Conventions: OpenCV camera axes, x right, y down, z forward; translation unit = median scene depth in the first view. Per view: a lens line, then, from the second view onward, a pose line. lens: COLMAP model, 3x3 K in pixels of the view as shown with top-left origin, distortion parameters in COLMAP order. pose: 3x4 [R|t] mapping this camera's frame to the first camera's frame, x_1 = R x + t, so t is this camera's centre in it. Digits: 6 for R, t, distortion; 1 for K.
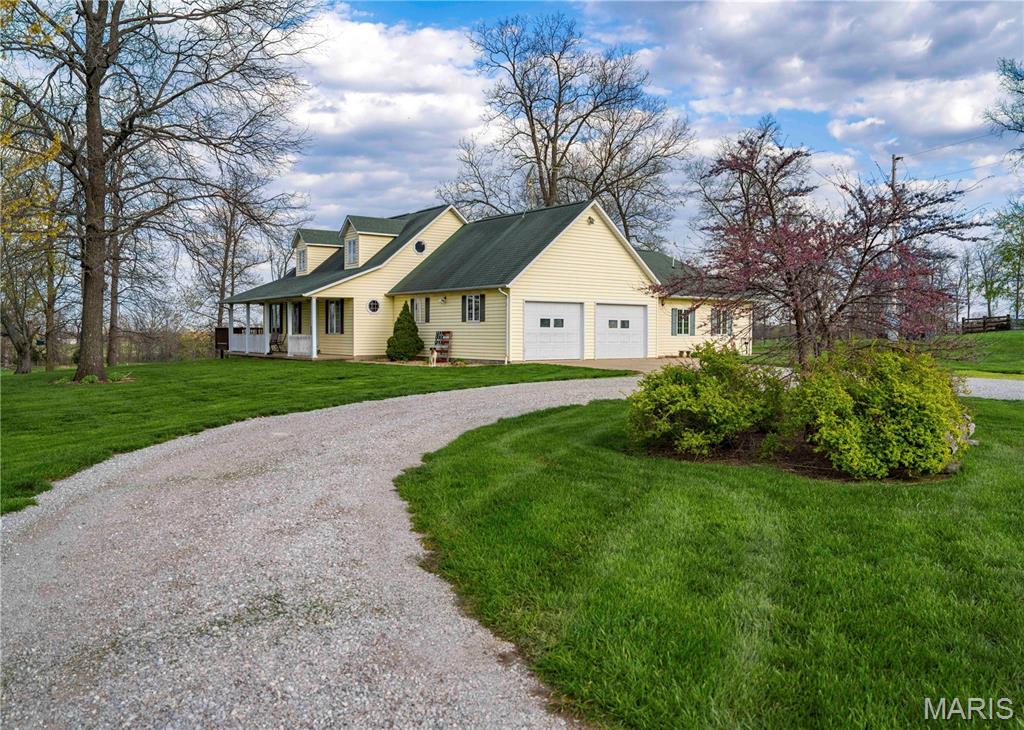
lens RADIAL K [[812.4, 0, 512.0], [0, 812.4, 365.0], [0, 0, 1]] dist [-0.011027, -0.003815]
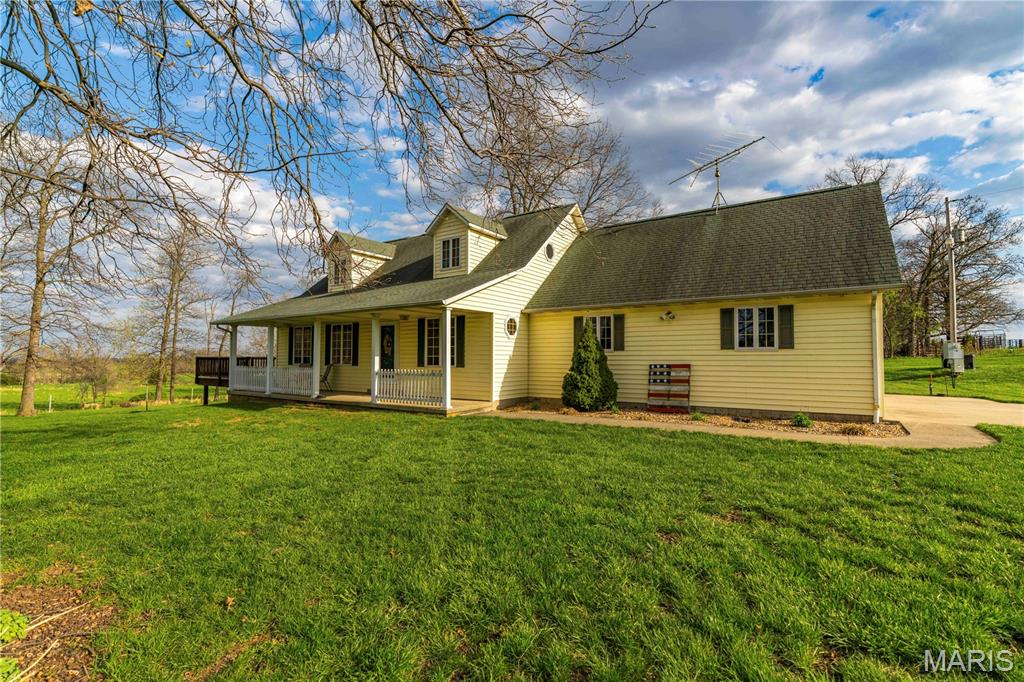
lens RADIAL K [[464.4, 0, 512.0], [0, 464.4, 341.0], [0, 0, 1]] dist [-0.000597, 0.000081]
pose [[0.944045, 0.010968, 0.329635, -0.298846], [0.014576, 0.997083, -0.074920, -0.031168], [-0.329496, 0.075533, 0.941131, 0.631750]]
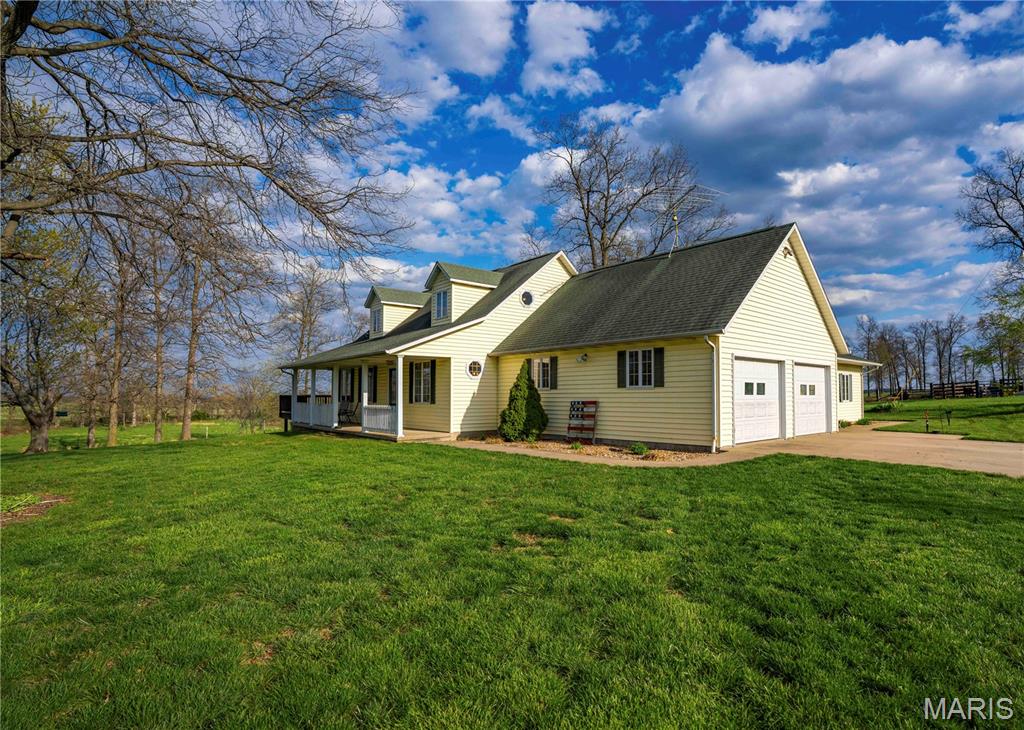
lens RADIAL K [[529.3, 0, 556.0], [0, 529.3, 375.1], [0, 0, 1]] dist [-0.077714, 0.039473]
pose [[0.994544, -0.001192, 0.104314, -0.145333], [0.009406, 0.996886, -0.078289, -0.025433], [-0.103896, 0.078843, 0.991458, 0.484979]]
